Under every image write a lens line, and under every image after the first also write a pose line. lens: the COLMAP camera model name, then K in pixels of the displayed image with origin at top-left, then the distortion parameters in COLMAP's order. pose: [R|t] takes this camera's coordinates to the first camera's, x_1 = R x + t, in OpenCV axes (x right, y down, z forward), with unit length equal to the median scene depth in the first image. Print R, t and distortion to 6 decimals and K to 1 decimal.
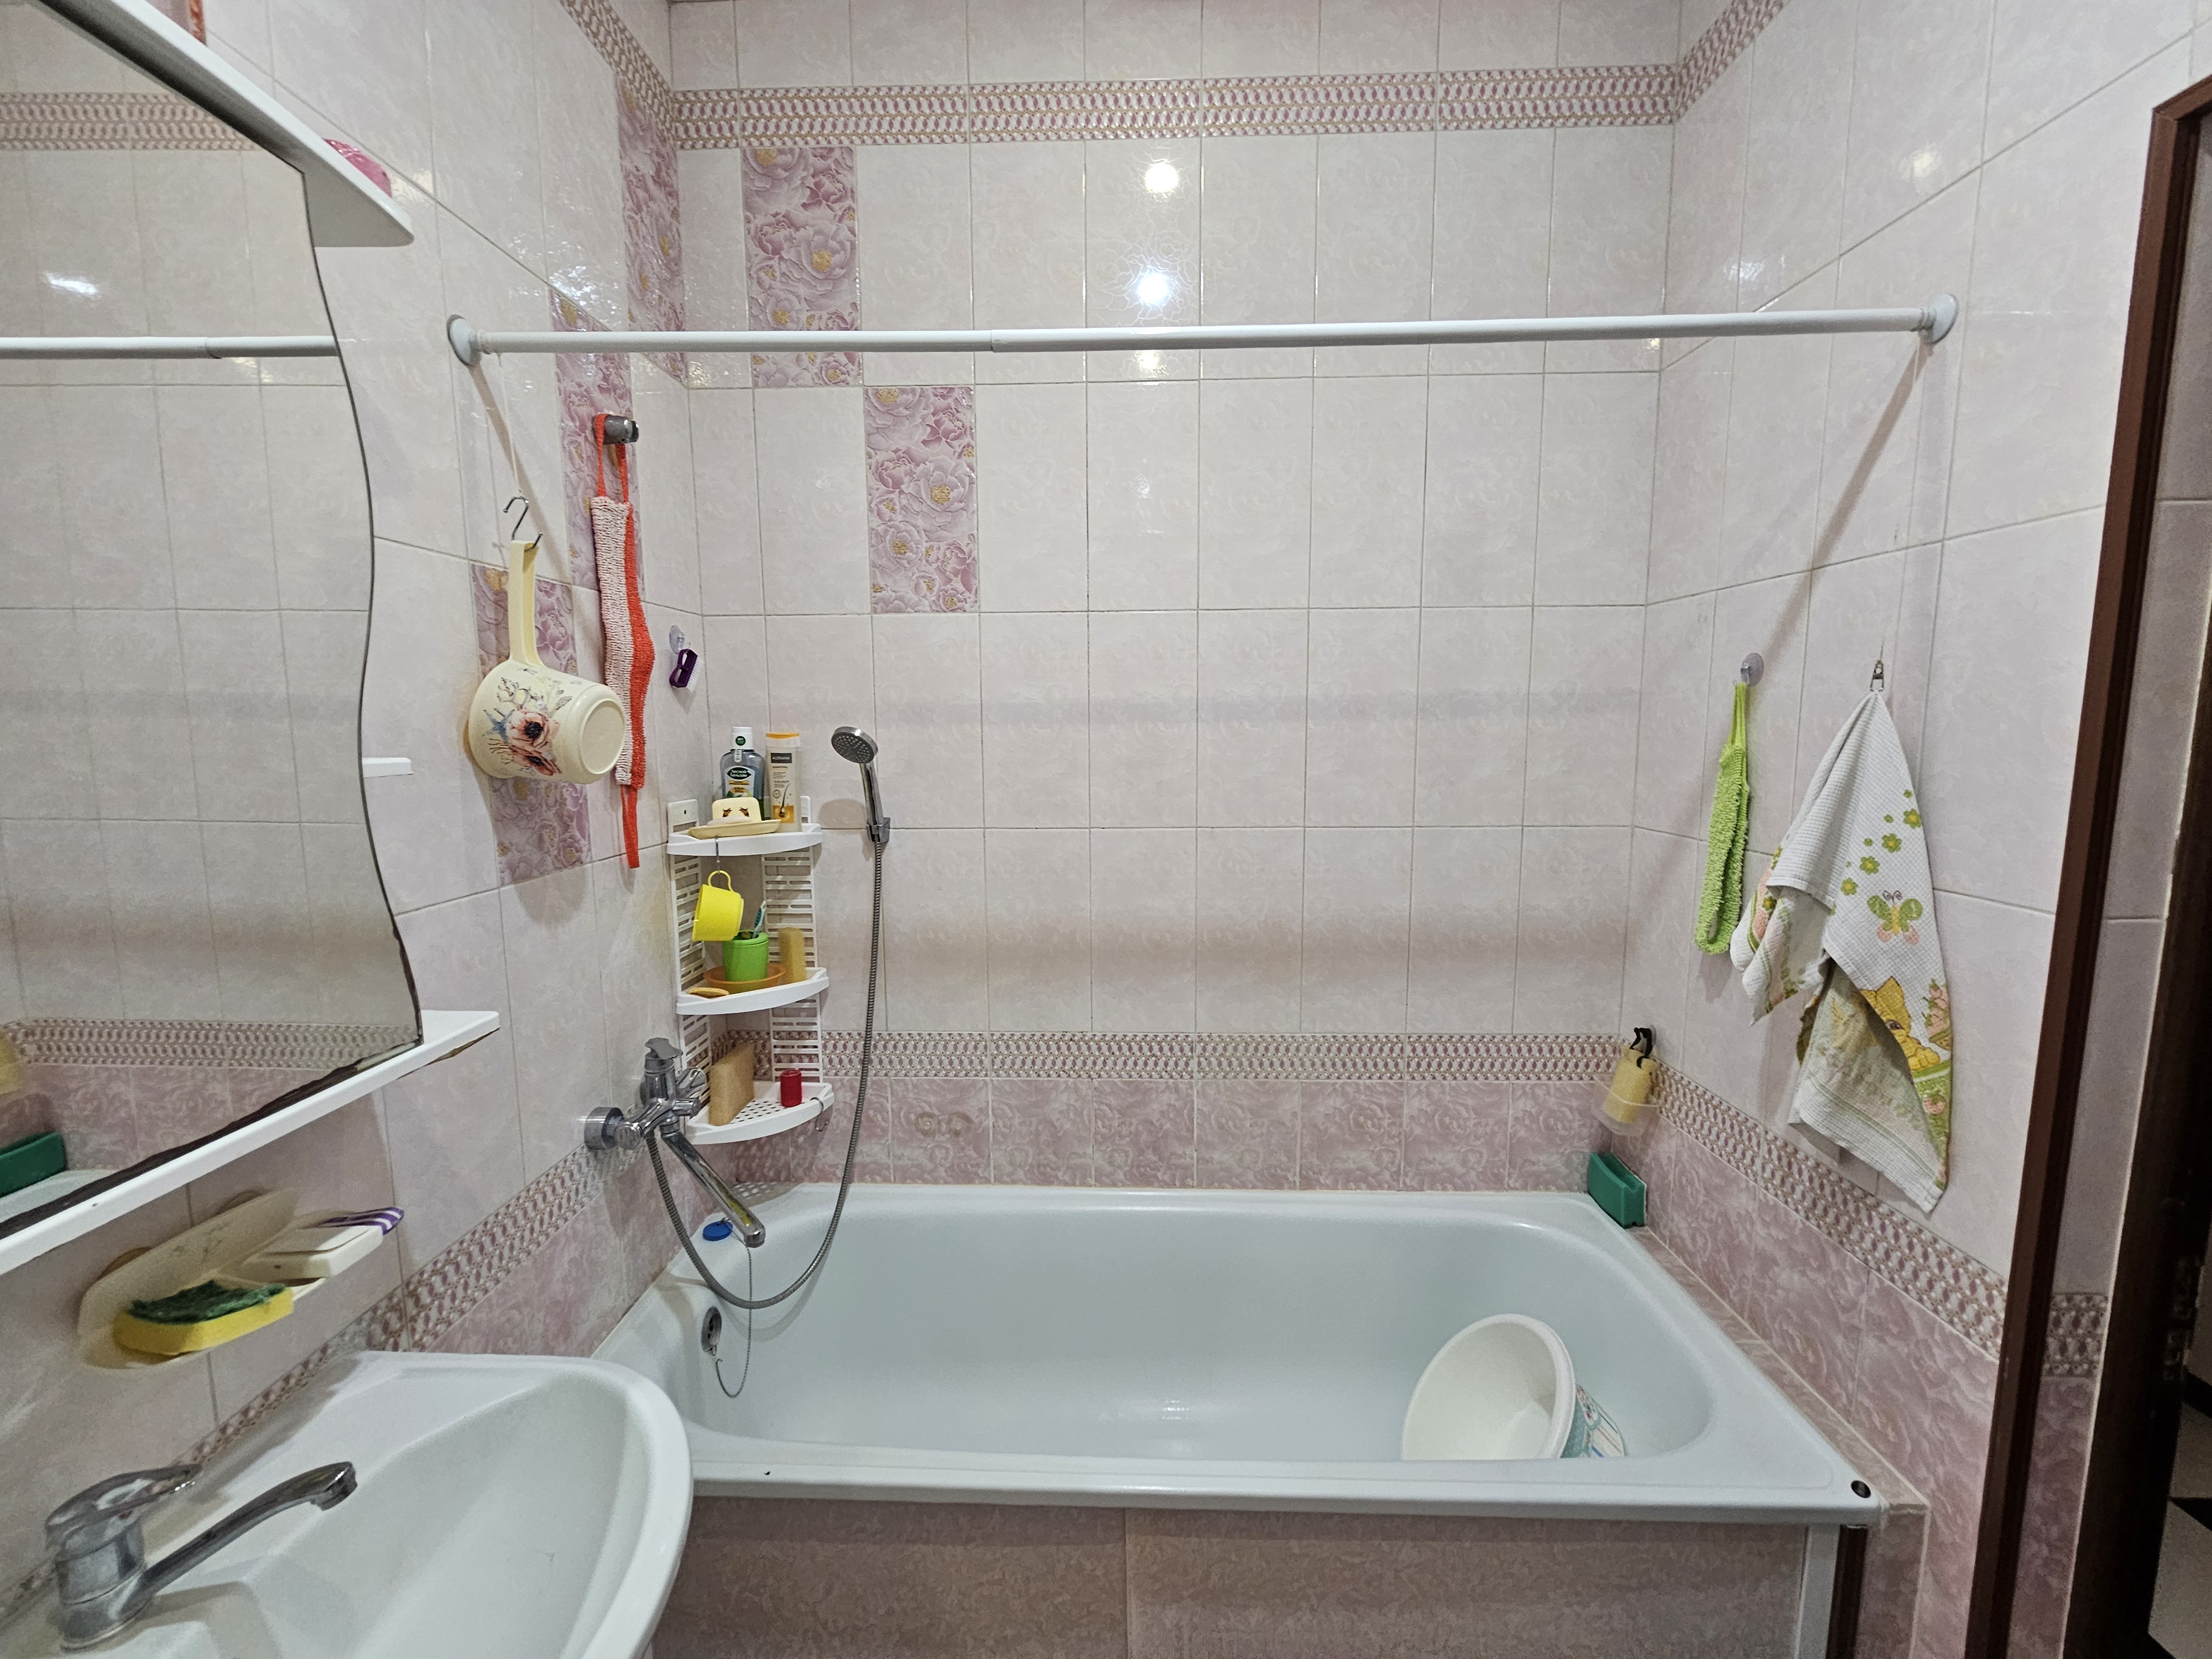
lens RADIAL K [[902.5, 0, 1099.4], [0, 902.5, 830.9], [0, 0, 1]] dist [-0.000118, -0.000895]
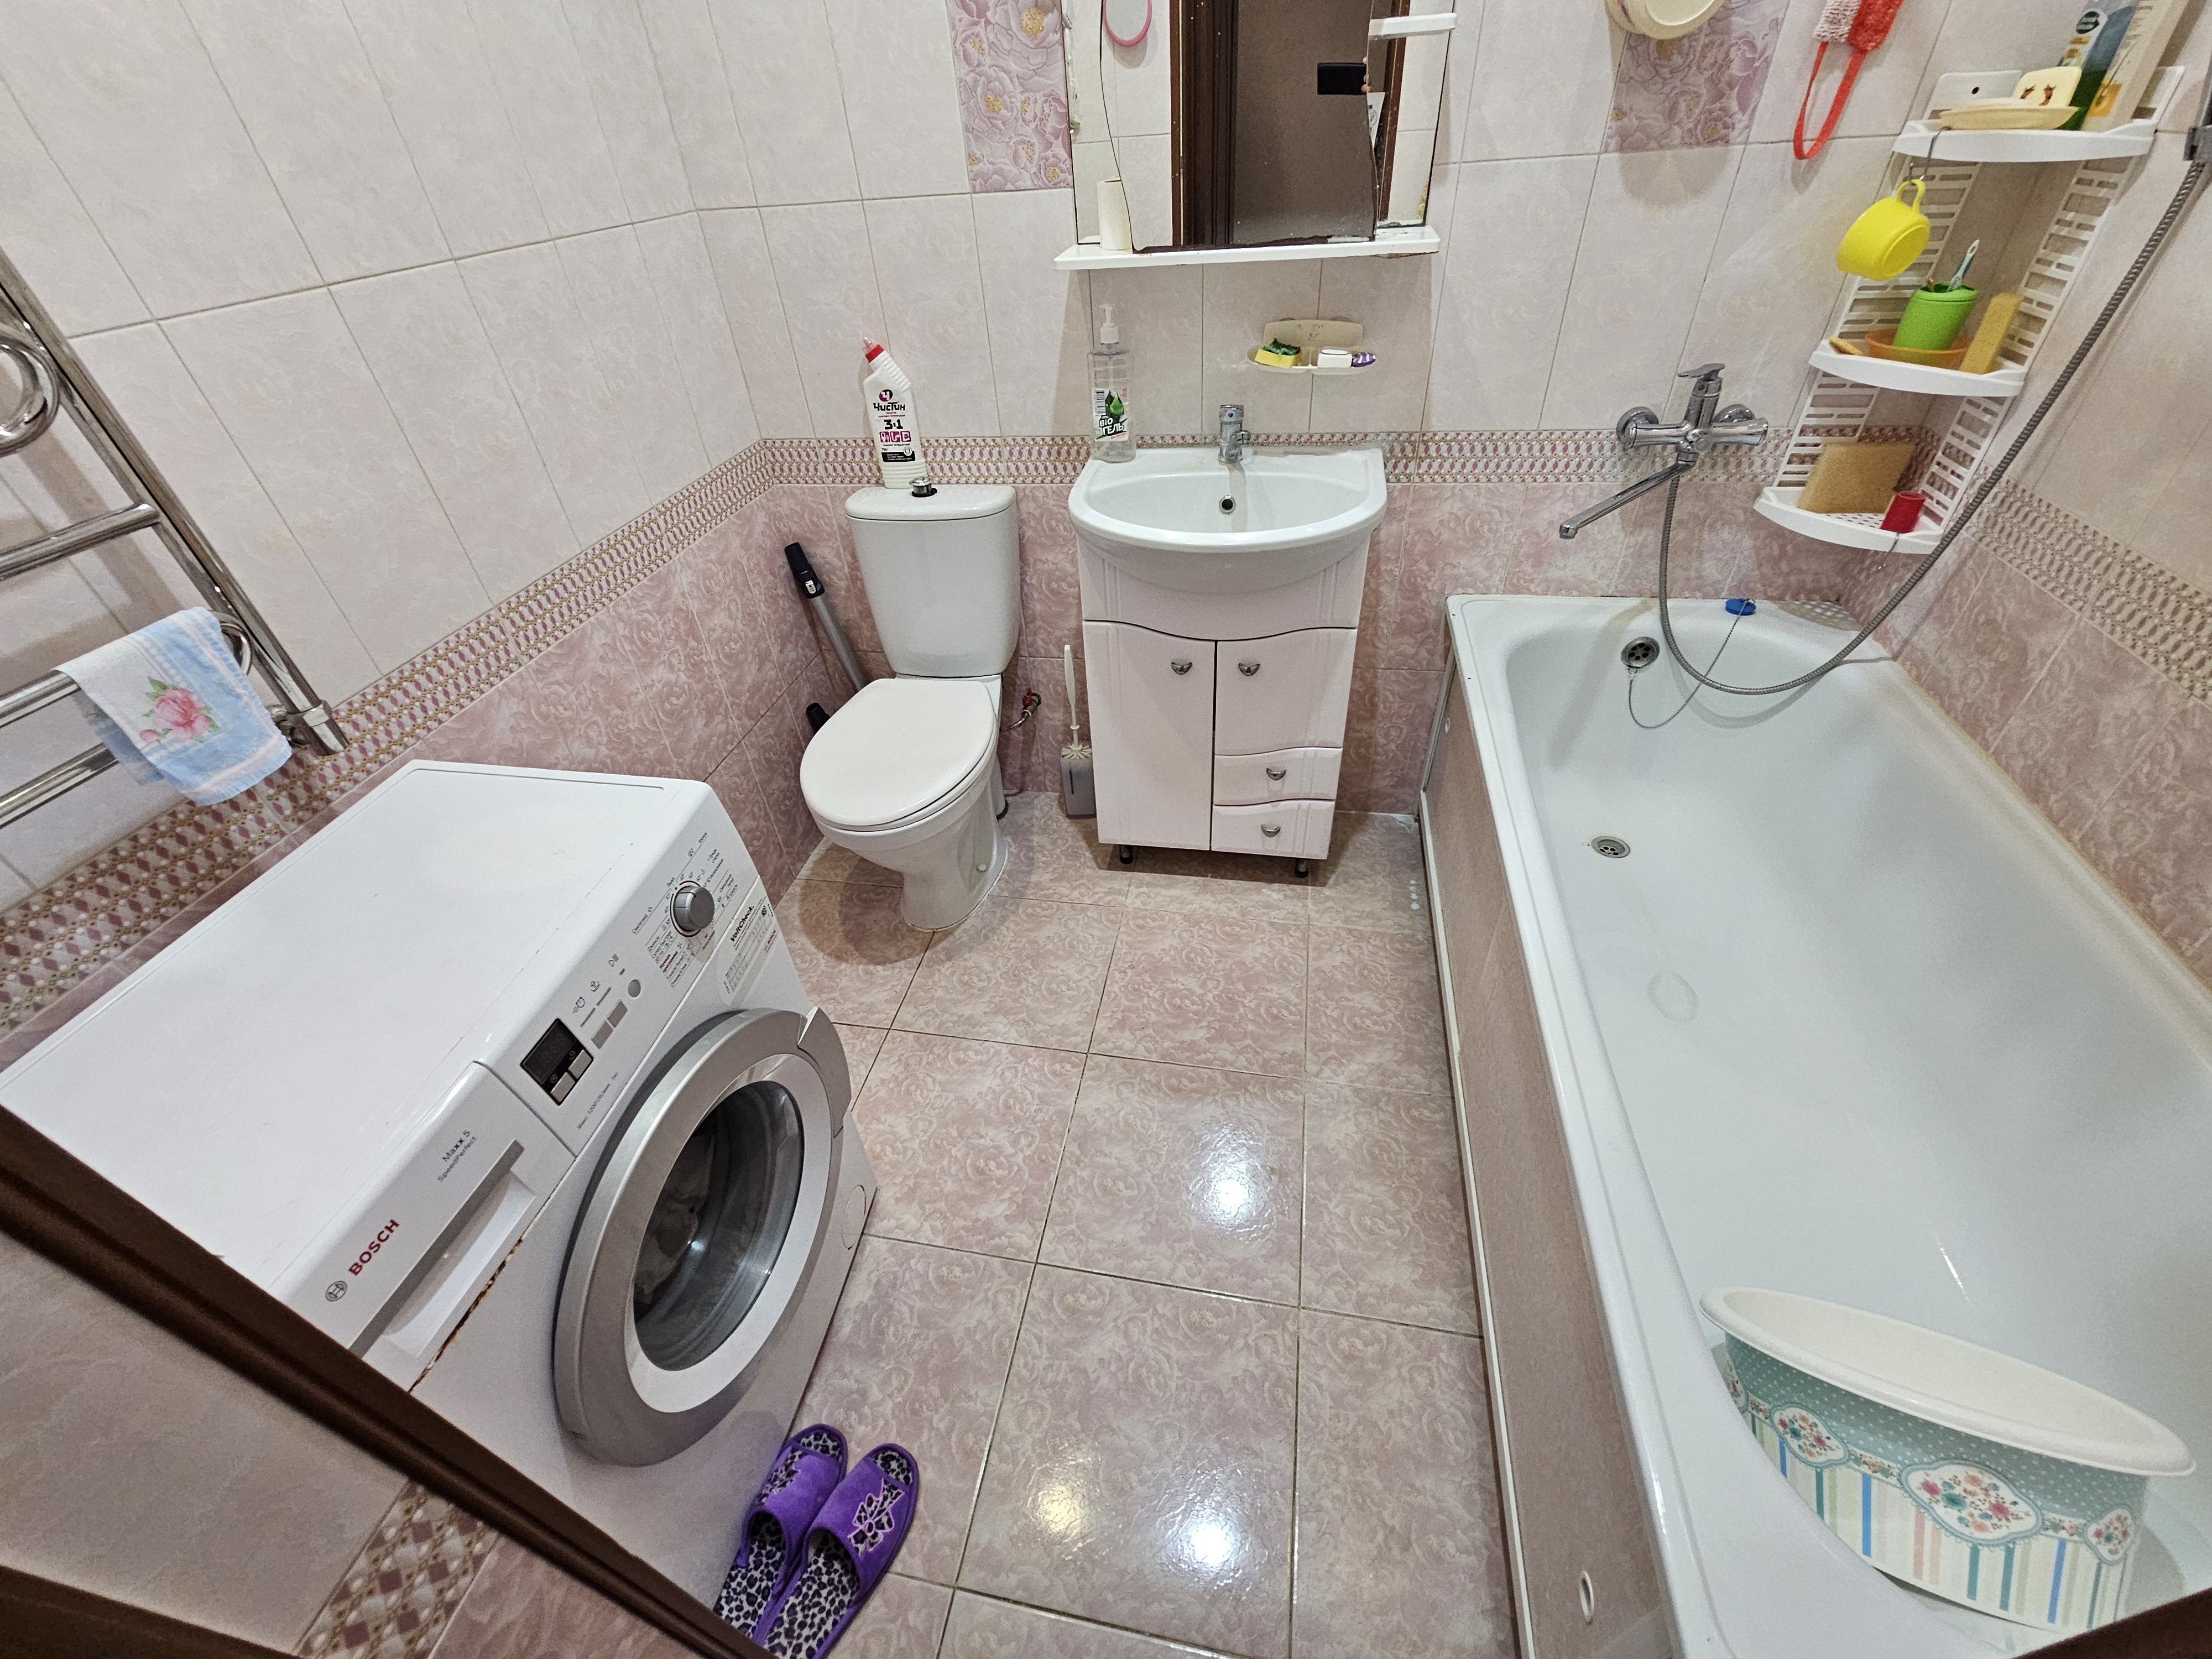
lens RADIAL K [[902.8, 0, 1098.4], [0, 902.8, 830.3], [0, 0, 1]] dist [-0.001577, -0.001178]
pose [[-0.156655, 0.633795, -0.757472, 0.724228], [-0.055553, 0.760072, 0.647460, 0.005925], [0.986090, 0.143508, -0.083860, 0.441478]]
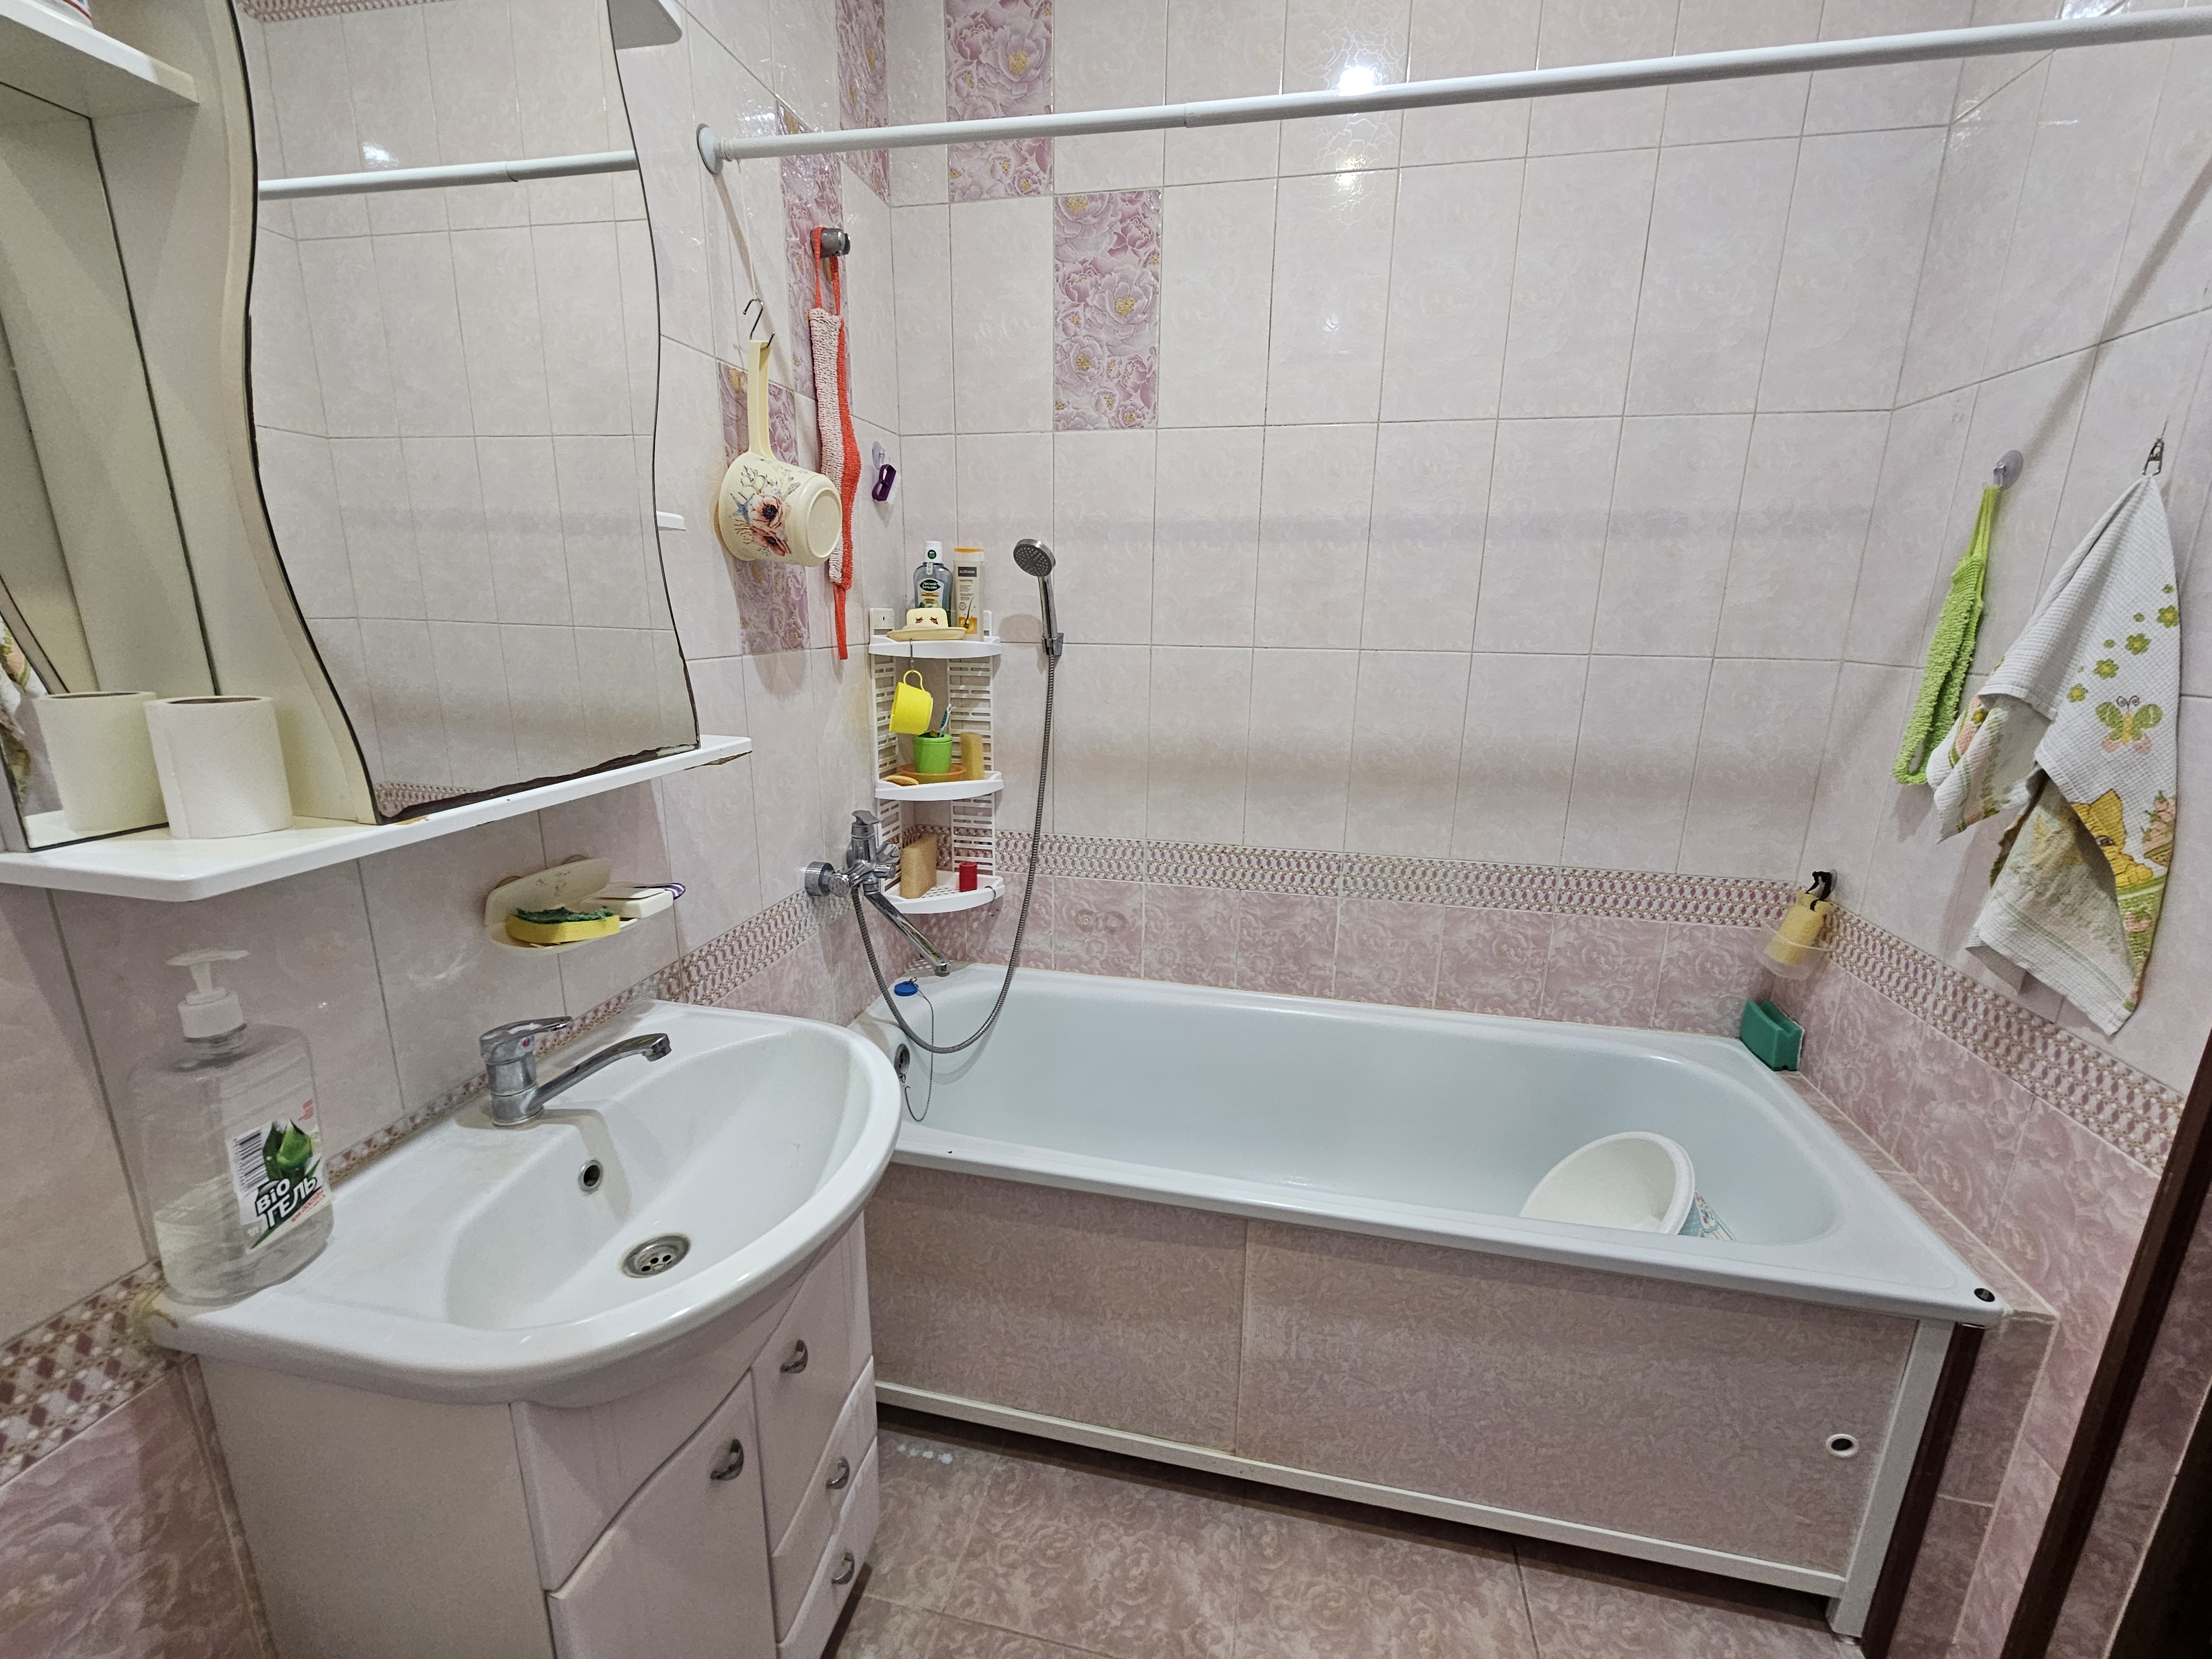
lens RADIAL K [[903.0, 0, 1099.0], [0, 903.0, 831.1], [0, 0, 1]] dist [-0.001544, -0.000912]
pose [[0.983786, 0.061931, -0.168313, 0.003872], [-0.040676, 0.991079, 0.126916, 0.094596], [0.174671, -0.118011, 0.977529, -0.074060]]
